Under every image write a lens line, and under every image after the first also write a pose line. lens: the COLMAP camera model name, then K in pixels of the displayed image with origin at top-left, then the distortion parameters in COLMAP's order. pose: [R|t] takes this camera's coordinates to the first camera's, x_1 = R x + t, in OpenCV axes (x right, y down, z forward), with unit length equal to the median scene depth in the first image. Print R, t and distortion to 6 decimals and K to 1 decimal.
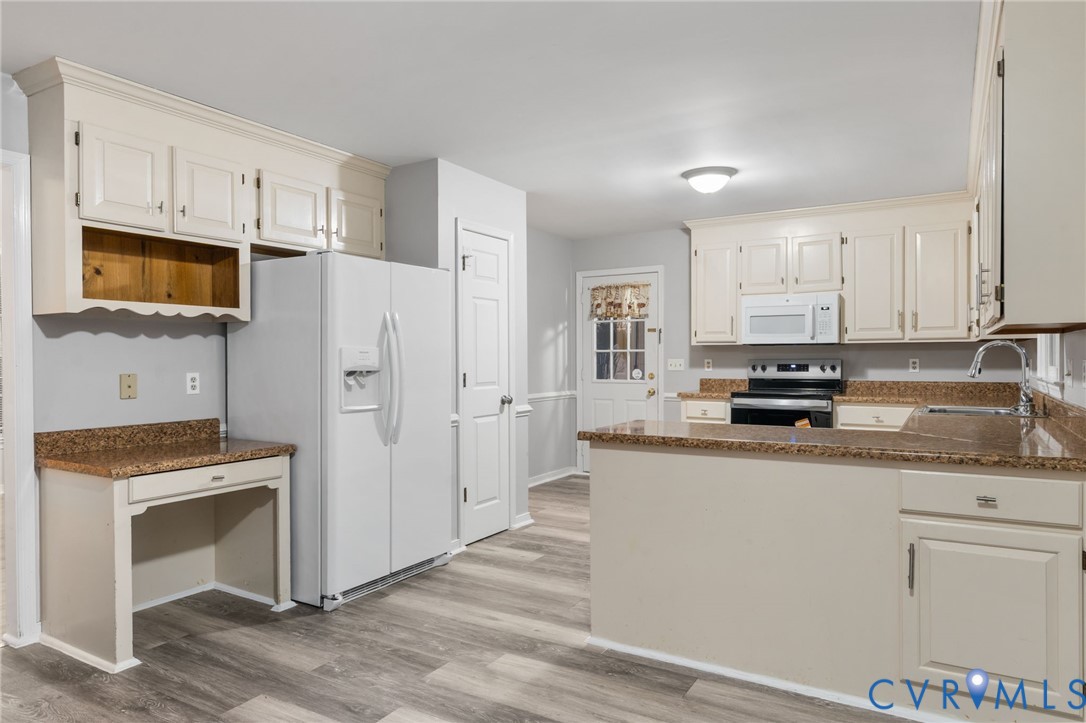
lens RADIAL K [[654.8, 0, 572.5], [0, 654.8, 363.1], [0, 0, 1]] dist [0.001365, 0.001004]
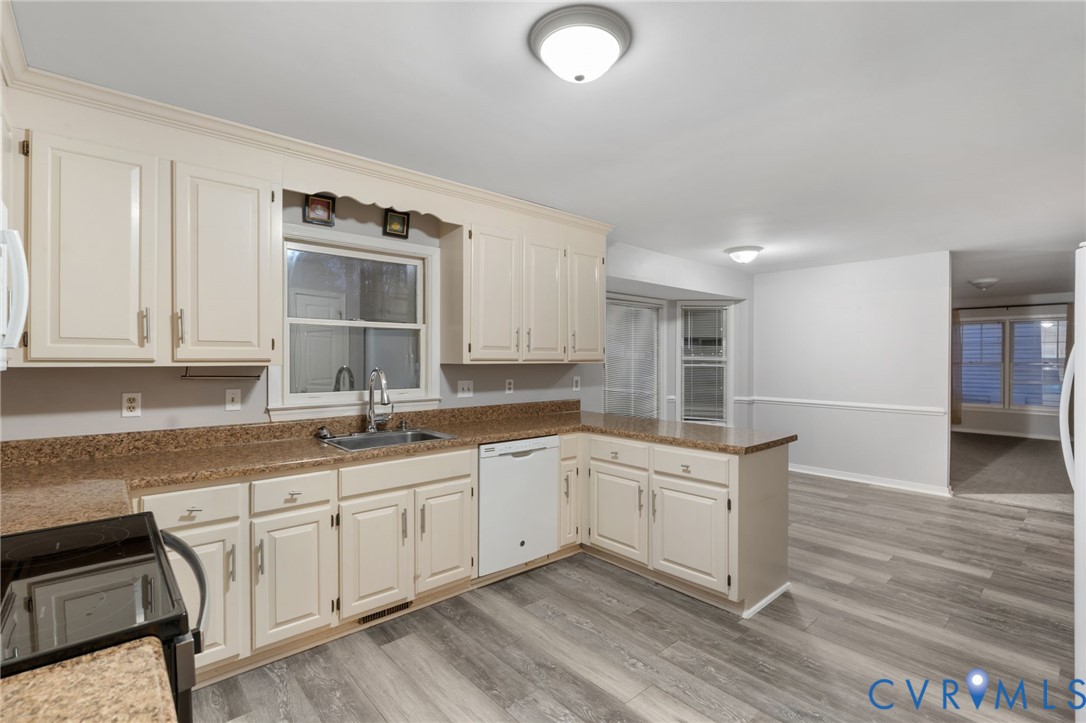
lens RADIAL K [[508.3, 0, 558.2], [0, 508.3, 359.5], [0, 0, 1]] dist [-0.005390, 0.000065]
pose [[-0.952072, 0.004064, 0.305847, 0.078744], [0.007768, 0.999910, 0.010893, -0.034801], [-0.305776, 0.012747, -0.952018, 1.083161]]
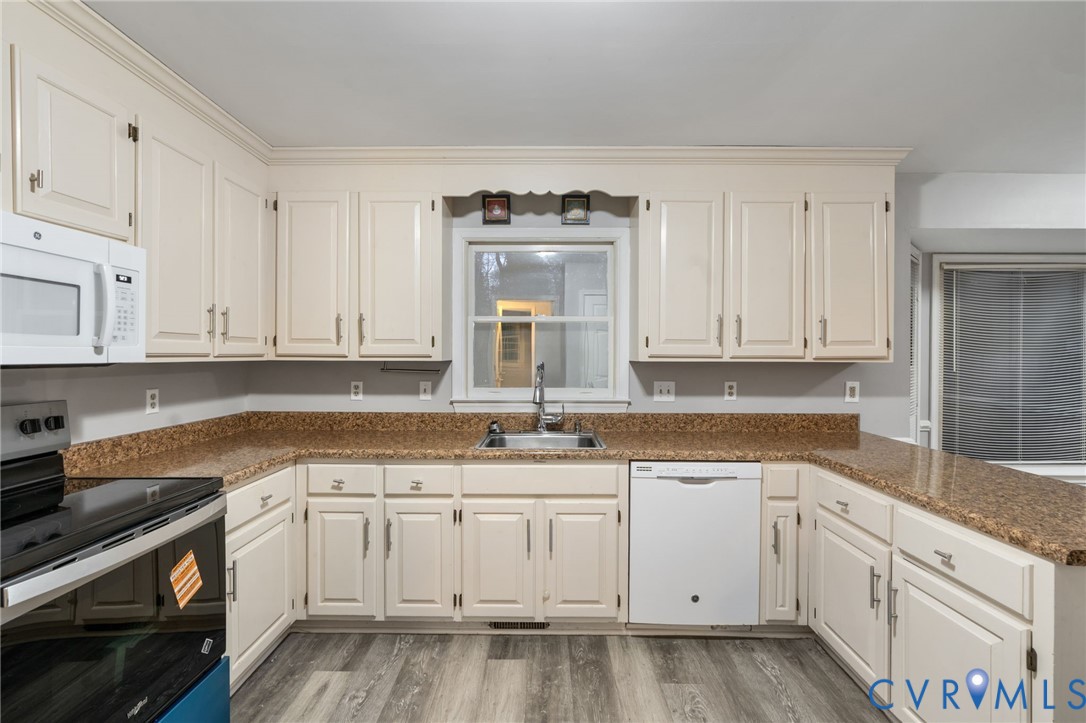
lens RADIAL K [[513.8, 0, 540.6], [0, 513.8, 357.3], [0, 0, 1]] dist [-0.001034, 0.000341]
pose [[-0.484622, -0.000352, 0.874724, -0.022426], [0.009855, 0.999934, 0.005862, -0.032009], [-0.874668, 0.011461, -0.484586, 0.888211]]
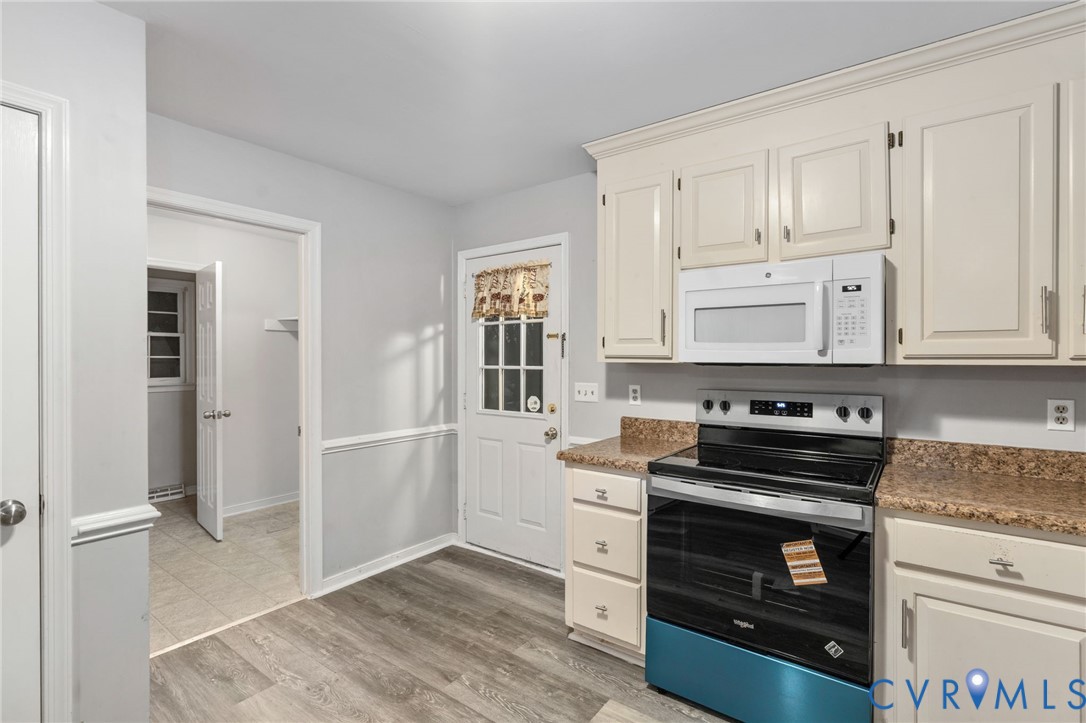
lens RADIAL K [[508.3, 0, 558.2], [0, 508.3, 359.5], [0, 0, 1]] dist [-0.005390, 0.000065]
pose [[0.994387, 0.004942, -0.105687, 0.209972], [-0.005617, 0.999966, -0.006097, -0.028964], [0.105653, 0.006657, 0.994381, 0.599129]]
